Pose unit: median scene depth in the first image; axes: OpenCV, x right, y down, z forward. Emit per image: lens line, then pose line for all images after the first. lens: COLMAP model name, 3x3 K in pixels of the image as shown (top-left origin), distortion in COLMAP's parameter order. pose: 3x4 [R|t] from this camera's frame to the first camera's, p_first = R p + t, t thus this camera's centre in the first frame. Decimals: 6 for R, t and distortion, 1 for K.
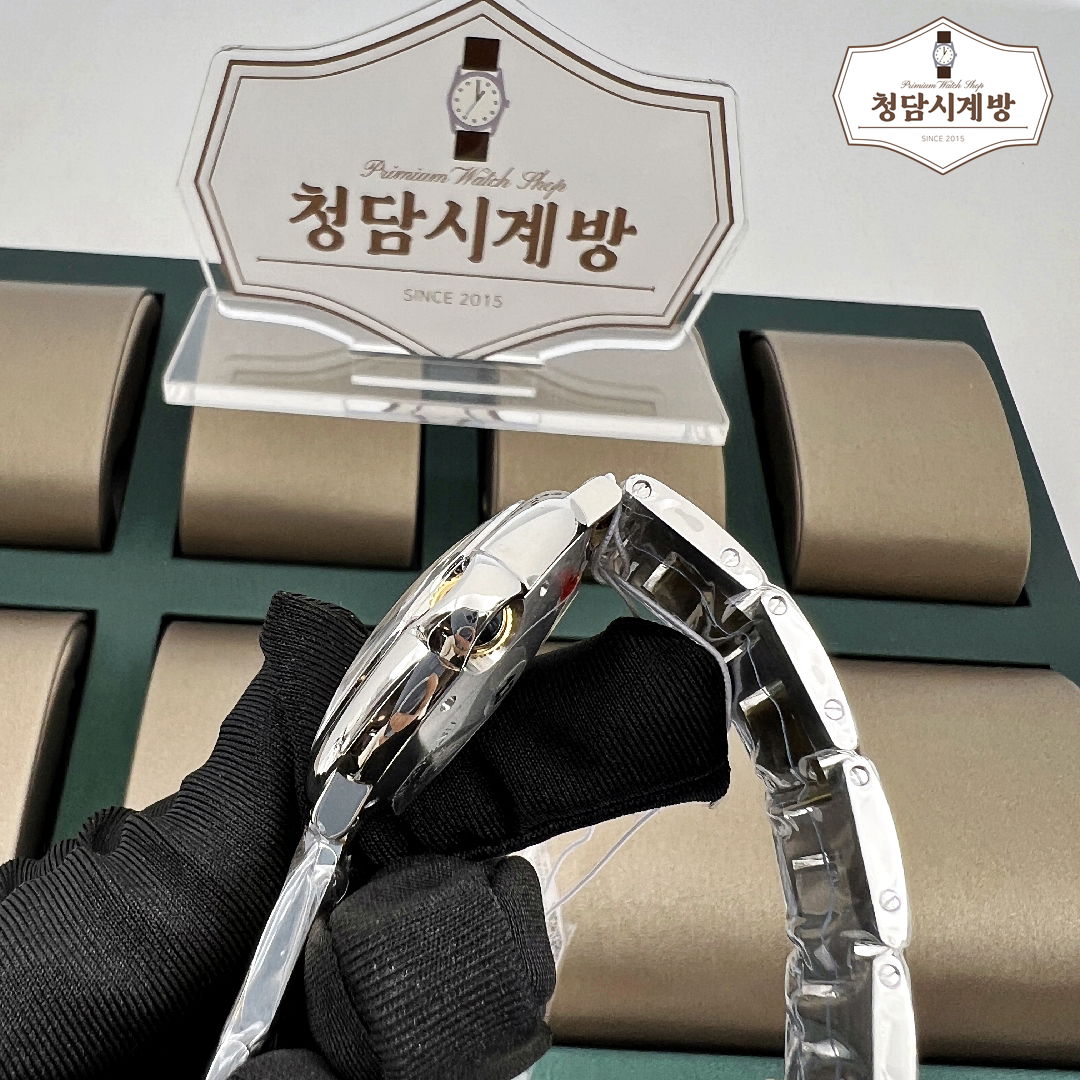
lens RADIAL K [[1115.5, 0, 391.1], [0, 1115.5, 472.9], [0, 0, 1]] dist [0.002613, -0.023122]
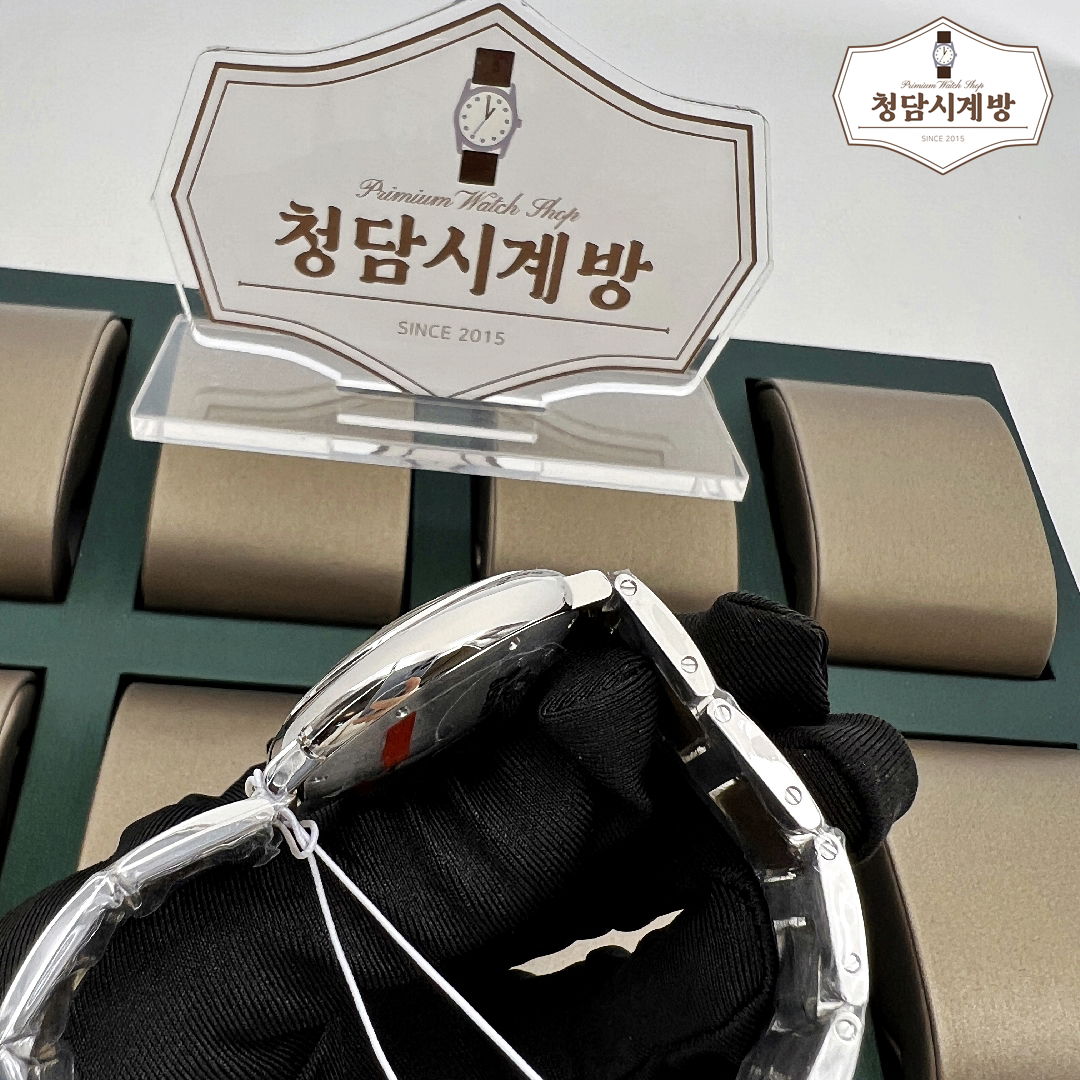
lens RADIAL K [[1121.5, 0, 405.4], [0, 1121.5, 481.9], [0, 0, 1]] dist [0.001094, -0.013432]
pose [[0.998534, 0.026446, 0.047228, -0.023517], [-0.025155, 0.999299, -0.027736, -0.008006], [-0.047928, 0.026507, 0.998499, 0.086634]]
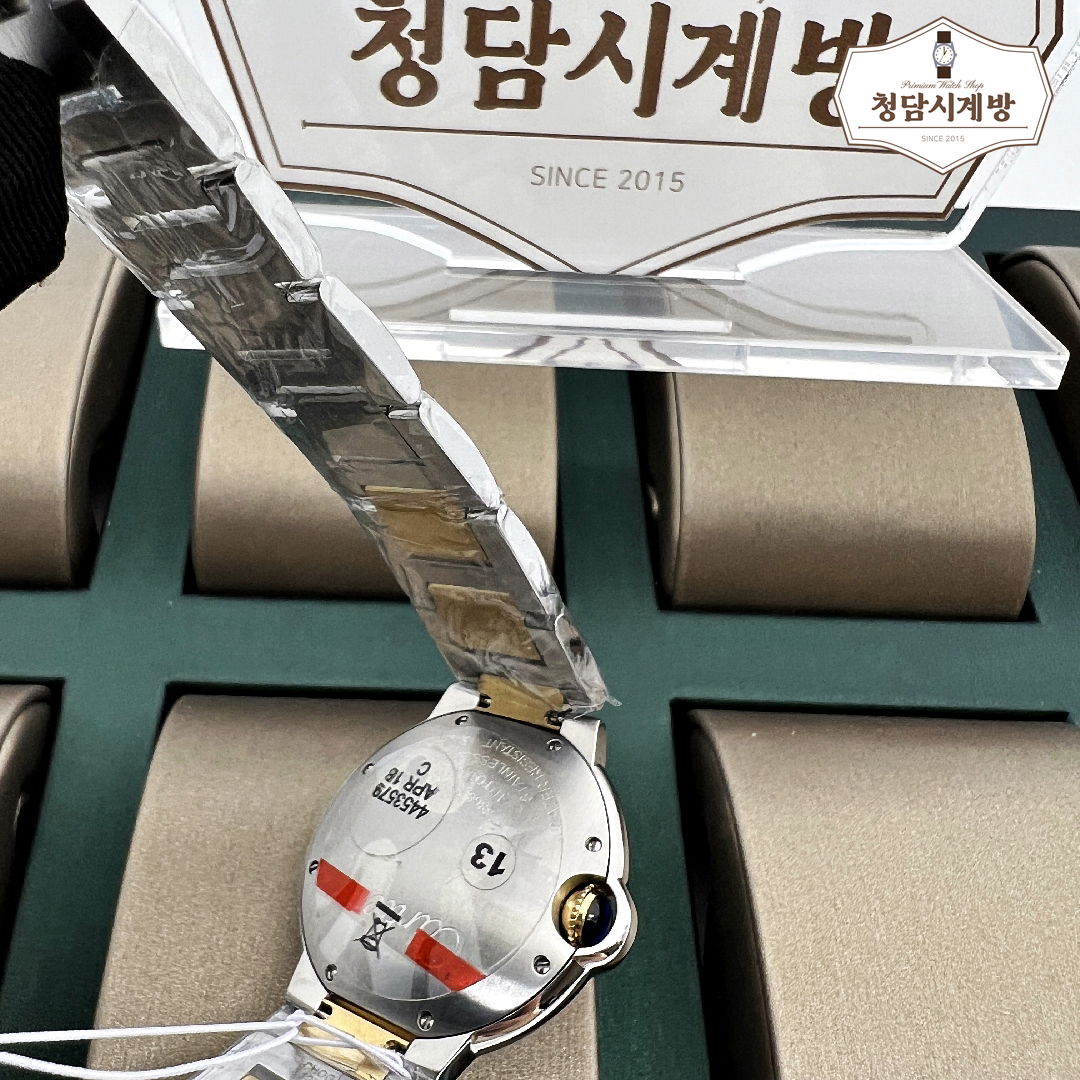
lens RADIAL K [[1128.6, 0, 432.6], [0, 1128.6, 482.5], [0, 0, 1]] dist [-0.001097, -0.010678]
pose [[0.999646, -0.025980, -0.005778, -0.048223], [0.025871, 0.999499, -0.018225, 0.029341], [0.006249, 0.018069, 0.999817, 0.366811]]
